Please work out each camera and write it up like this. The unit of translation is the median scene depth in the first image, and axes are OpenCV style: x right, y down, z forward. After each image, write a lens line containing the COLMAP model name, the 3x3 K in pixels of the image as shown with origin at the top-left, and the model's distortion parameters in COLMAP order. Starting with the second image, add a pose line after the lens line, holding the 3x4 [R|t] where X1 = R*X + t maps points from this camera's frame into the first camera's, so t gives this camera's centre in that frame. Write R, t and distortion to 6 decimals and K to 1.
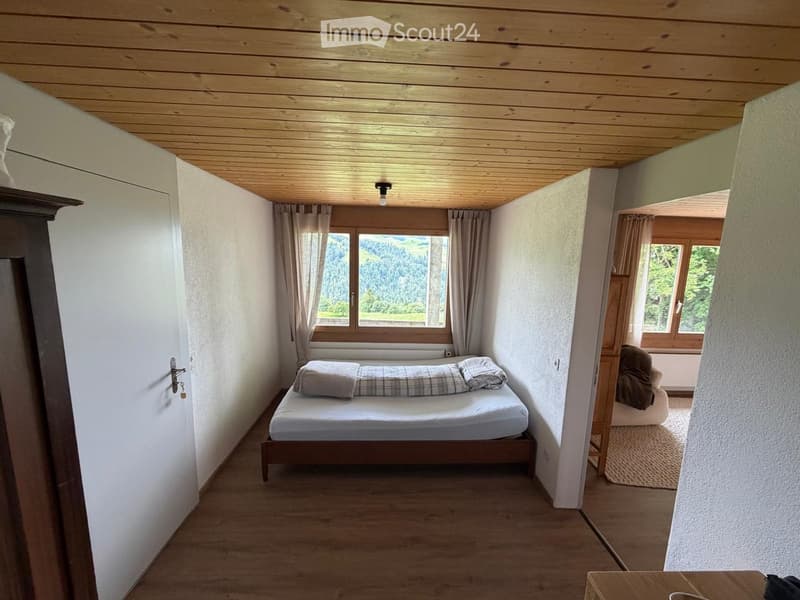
lens RADIAL K [[318.2, 0, 400.0], [0, 318.2, 300.0], [0, 0, 1]] dist [0.000129, -0.000036]
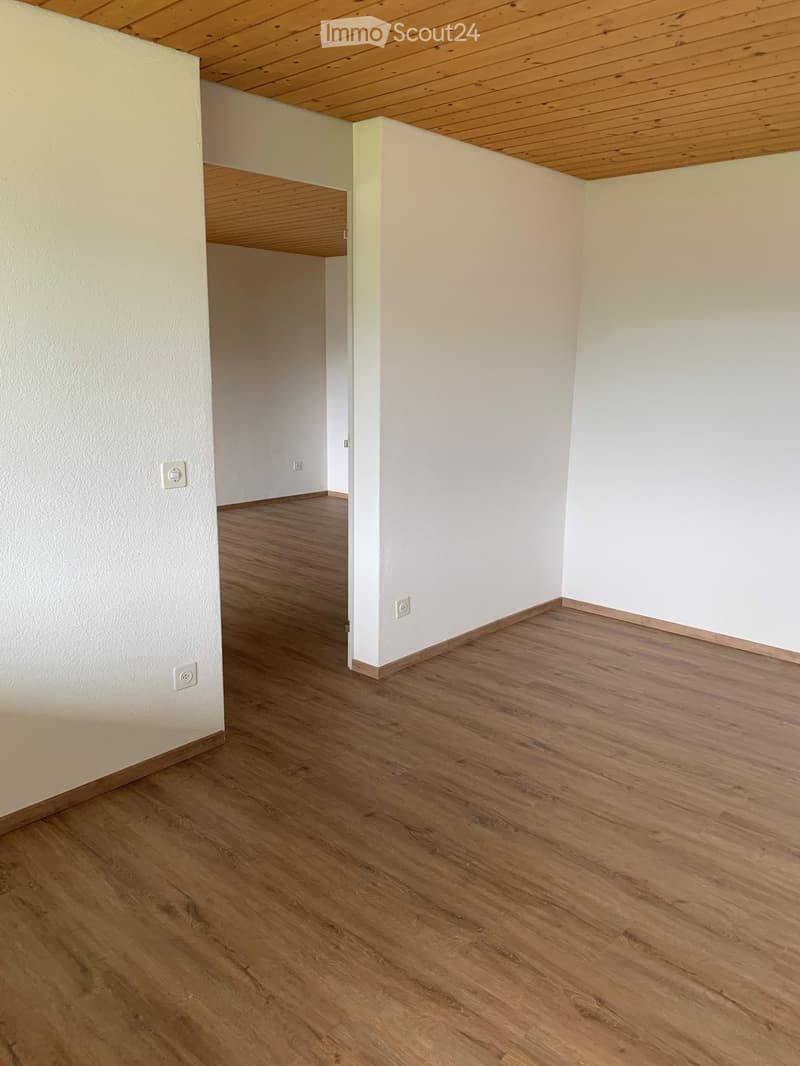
lens RADIAL K [[807.3, 0, 400.0], [0, 807.3, 533.0], [0, 0, 1]] dist [0.003578, -0.004783]
pose [[-0.704193, -0.186010, 0.685209, -0.553115], [0.075605, 0.939940, 0.332860, -0.088159], [-0.705971, 0.286203, -0.647837, 1.528928]]
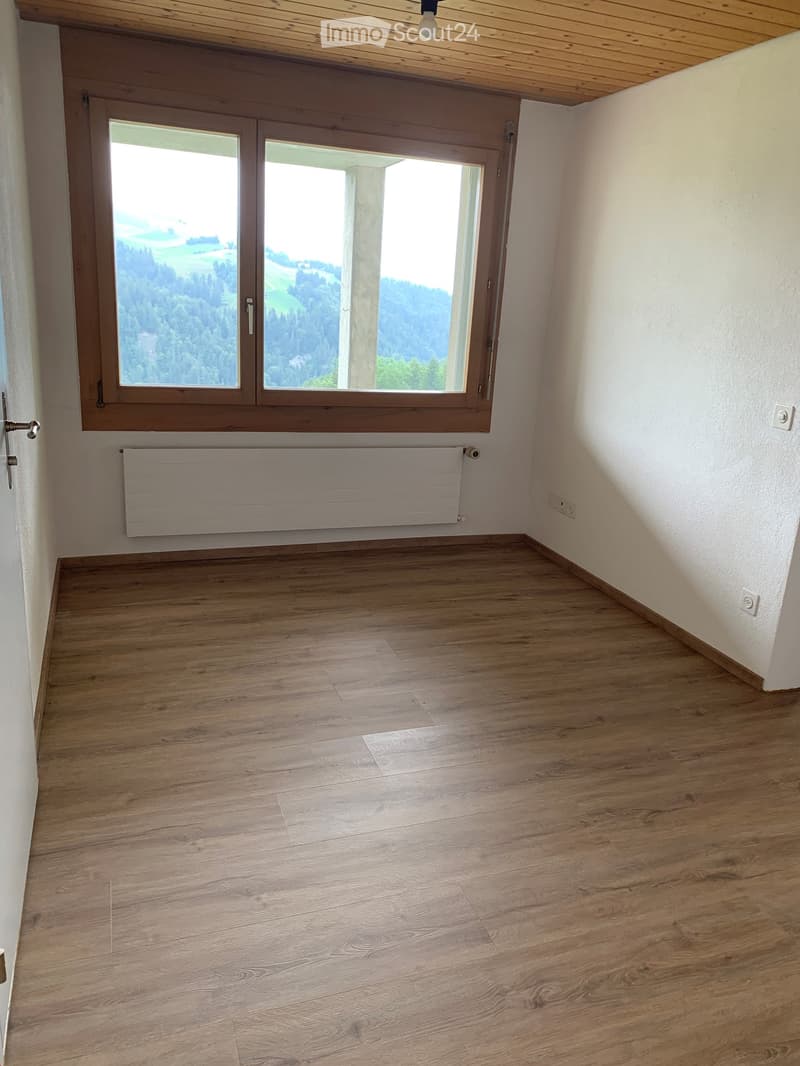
lens RADIAL K [[814.9, 0, 414.0], [0, 814.9, 530.6], [0, 0, 1]] dist [0.046345, -0.067353]
pose [[0.949492, -0.055332, 0.308875, -0.468227], [0.005772, 0.987244, 0.159111, 0.162540], [-0.313739, -0.149291, 0.937699, -0.058022]]
